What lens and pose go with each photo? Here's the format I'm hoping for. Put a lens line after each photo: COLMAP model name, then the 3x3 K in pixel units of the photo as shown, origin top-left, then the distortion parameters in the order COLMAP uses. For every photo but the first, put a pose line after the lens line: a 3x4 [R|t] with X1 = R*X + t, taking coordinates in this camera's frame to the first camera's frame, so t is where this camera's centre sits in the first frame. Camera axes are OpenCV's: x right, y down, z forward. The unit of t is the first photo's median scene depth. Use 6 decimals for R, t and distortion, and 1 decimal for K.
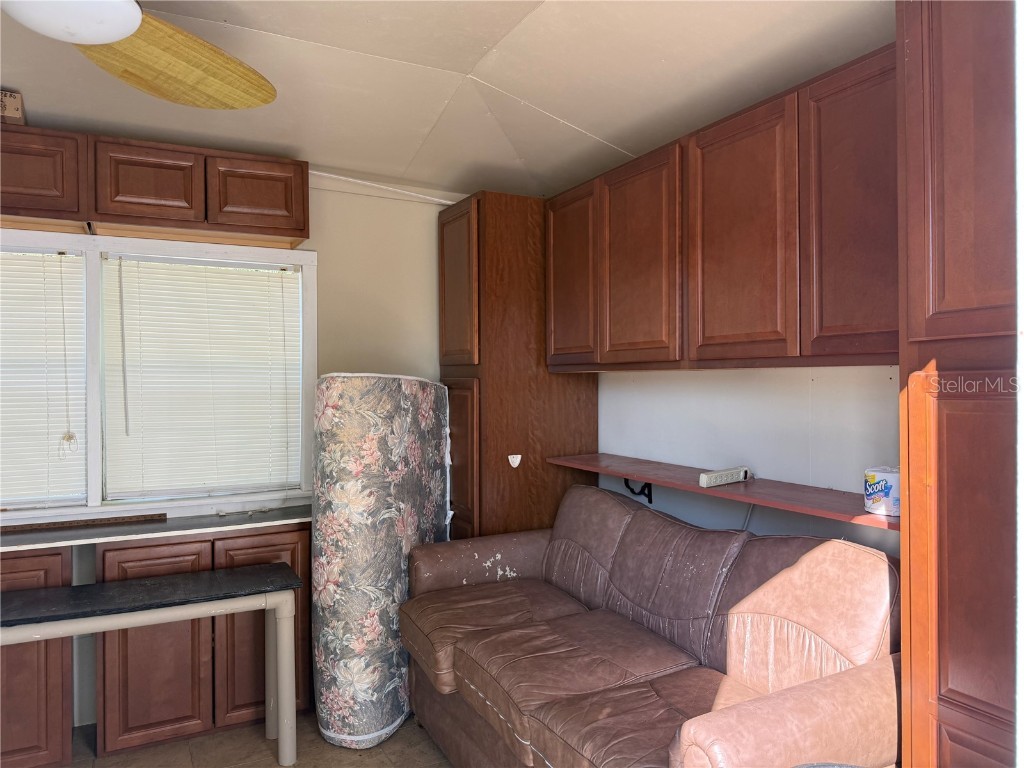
lens RADIAL K [[719.2, 0, 511.7], [0, 719.2, 383.4], [0, 0, 1]] dist [0.047890, -0.072887]
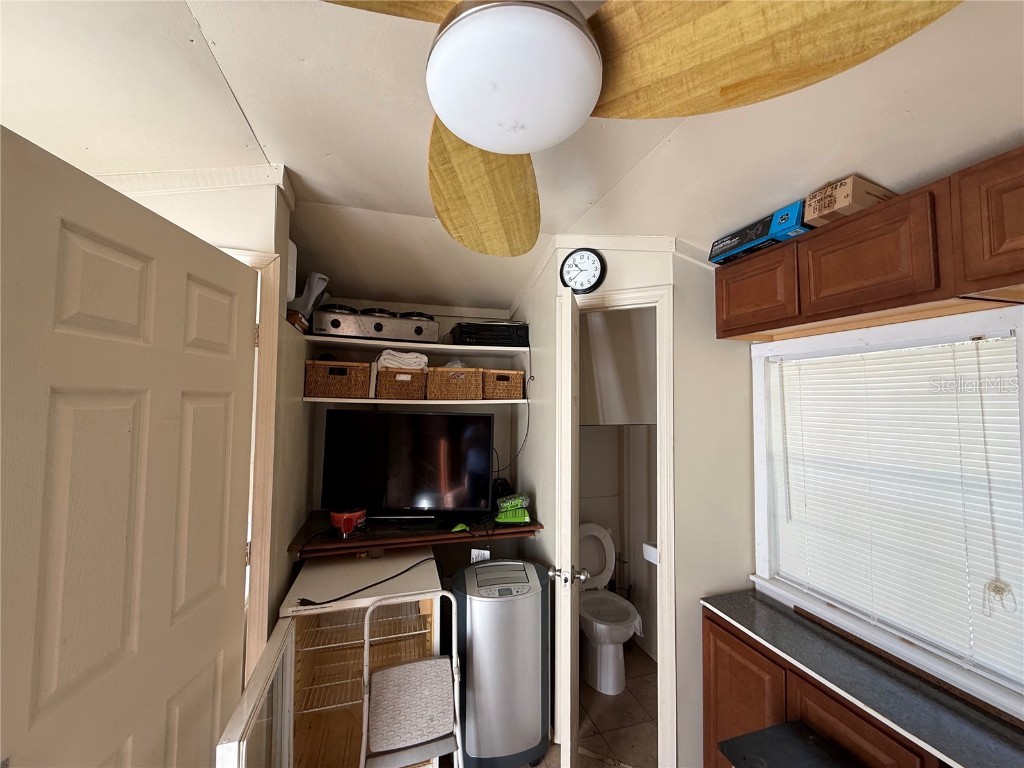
lens RADIAL K [[404.7, 0, 528.0], [0, 404.7, 378.8], [0, 0, 1]] dist [-0.003558, -0.000226]
pose [[-0.197671, -0.043589, -0.979299, -0.119630], [-0.015900, 0.999022, -0.041258, -0.117121], [0.980139, 0.007415, -0.198171, 0.648870]]
